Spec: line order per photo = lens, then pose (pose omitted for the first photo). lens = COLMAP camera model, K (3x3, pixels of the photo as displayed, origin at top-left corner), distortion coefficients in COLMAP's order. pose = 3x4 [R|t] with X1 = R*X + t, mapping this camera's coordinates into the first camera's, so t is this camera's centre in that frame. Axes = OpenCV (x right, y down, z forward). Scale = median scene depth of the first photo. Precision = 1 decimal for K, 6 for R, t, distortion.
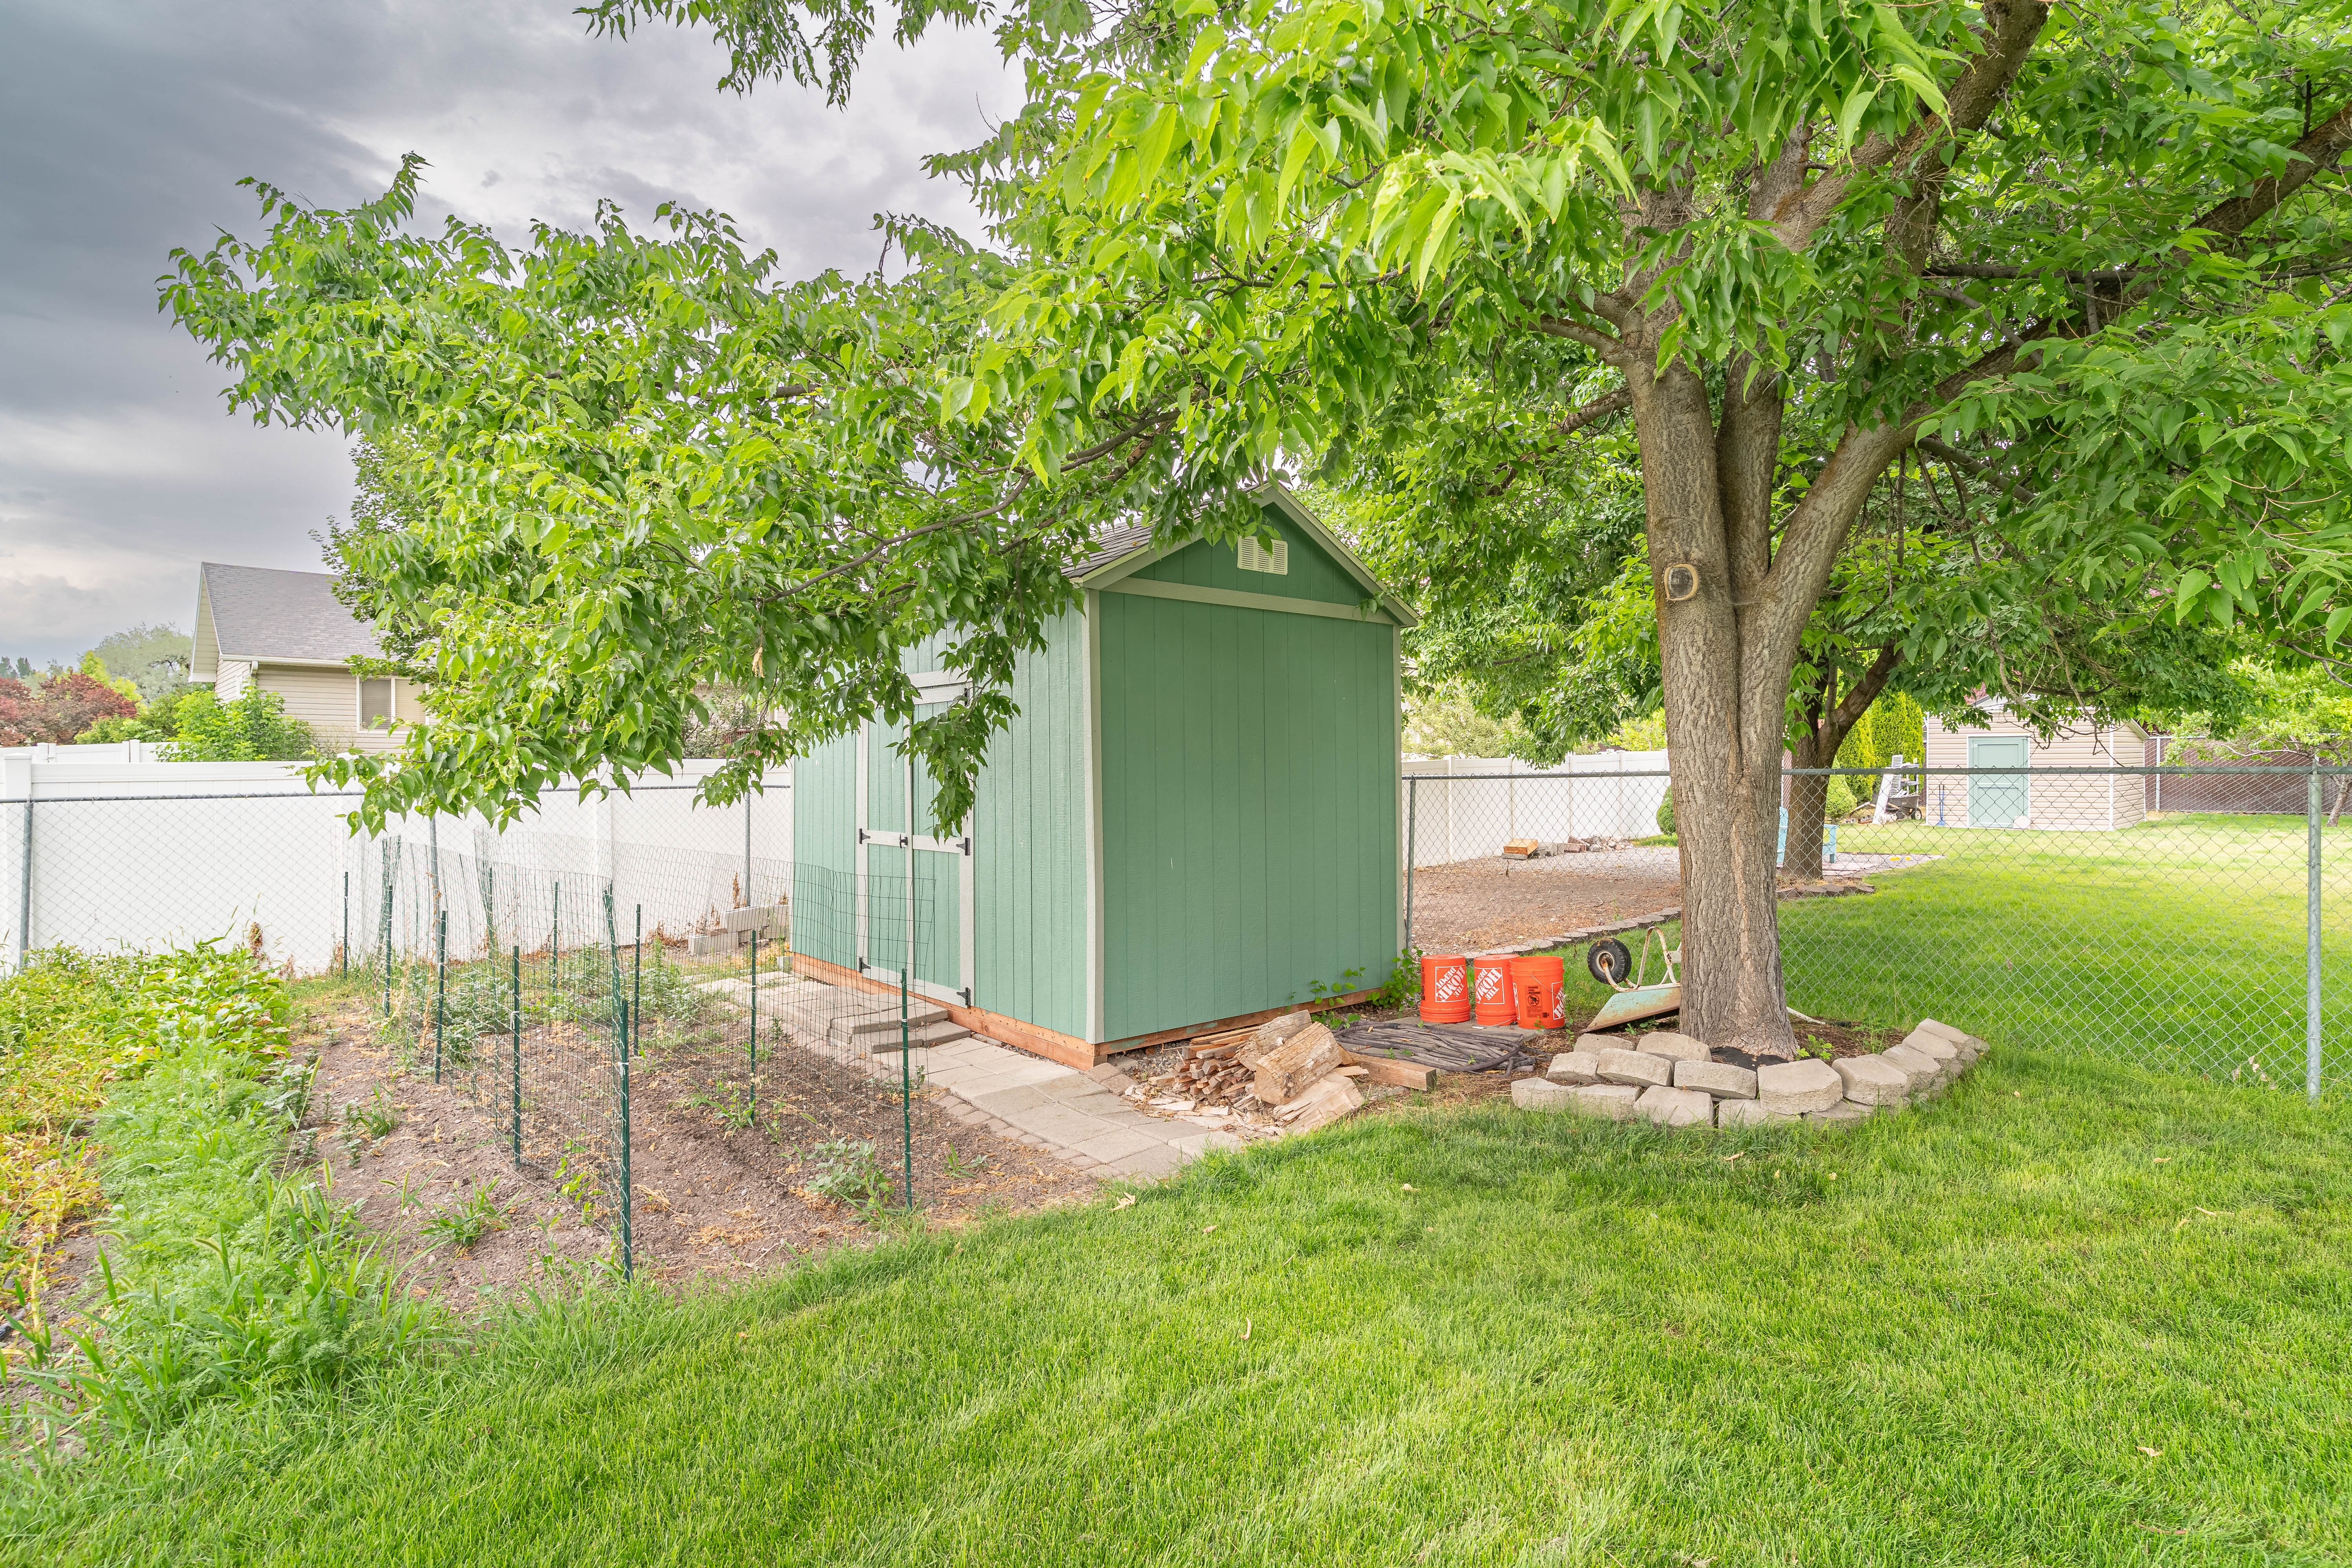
lens RADIAL K [[1153.7, 0, 1181.9], [0, 1153.7, 782.1], [0, 0, 1]] dist [0.004798, -0.000252]
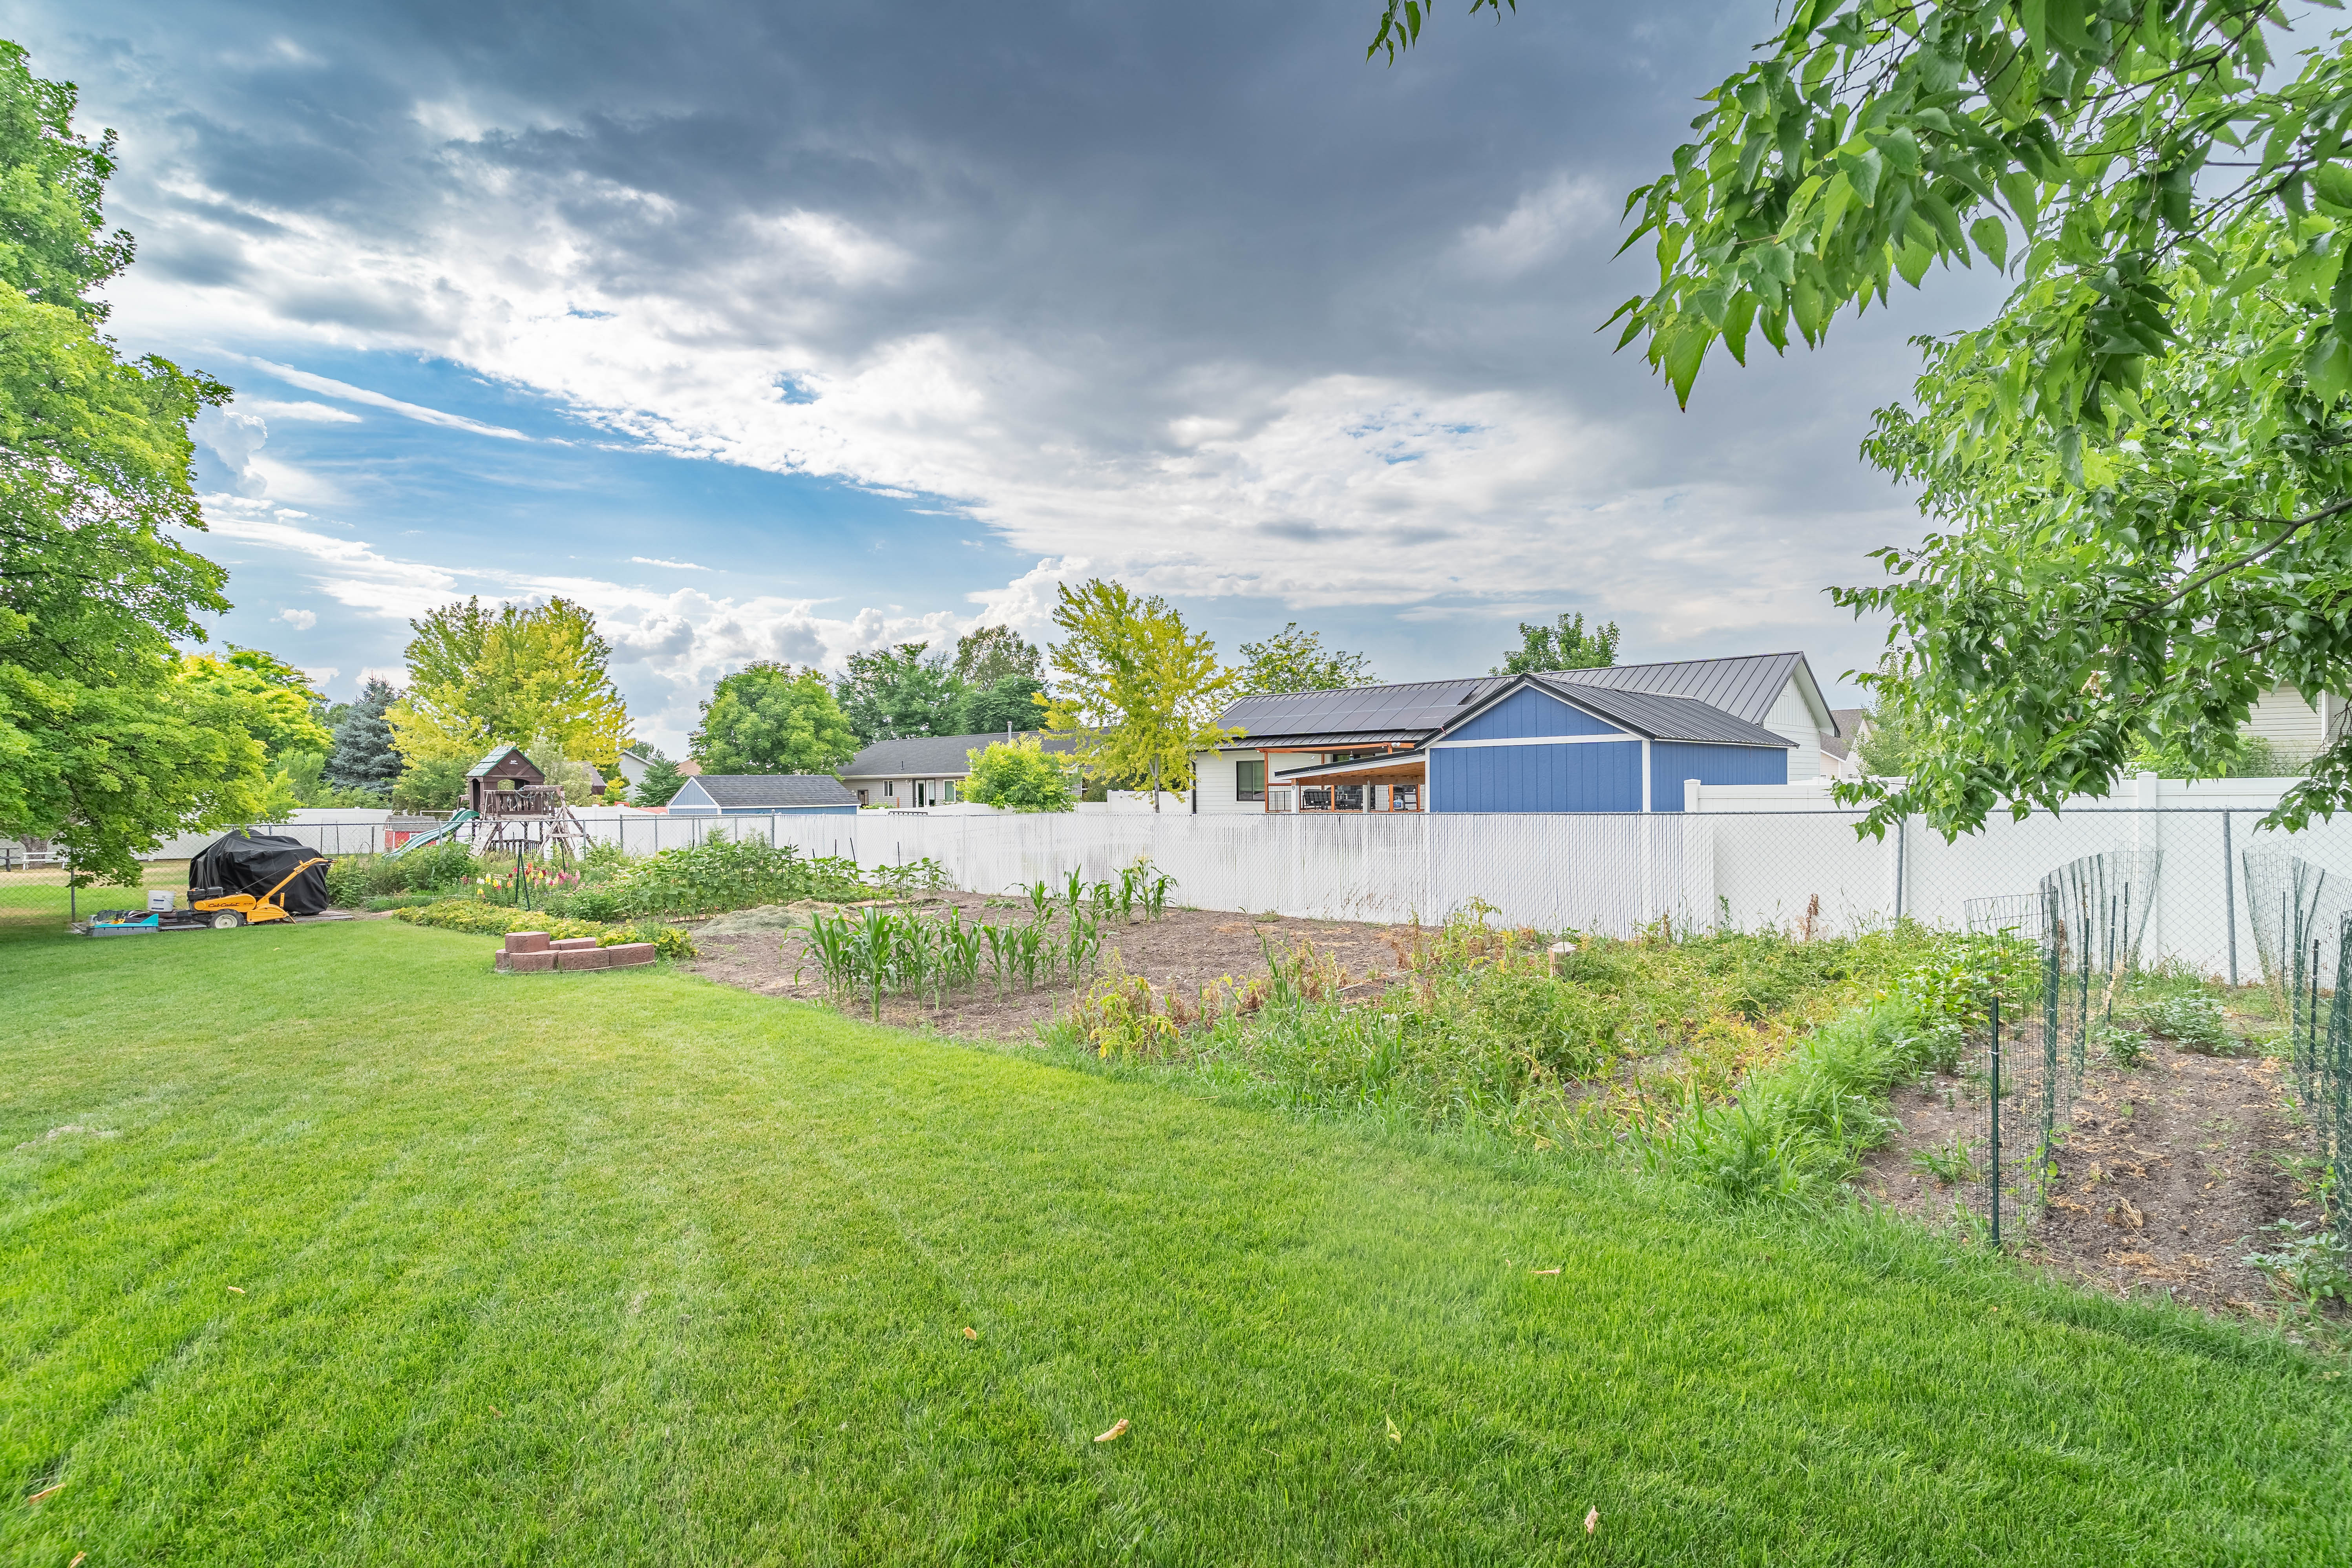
lens RADIAL K [[1153.7, 0, 1183.1], [0, 1153.7, 793.0], [0, 0, 1]] dist [0.004798, -0.000252]
pose [[0.033607, -0.001230, -0.999434, 0.568581], [0.005975, 0.999982, -0.001030, -0.011145], [0.999417, -0.005937, 0.033614, 0.163602]]
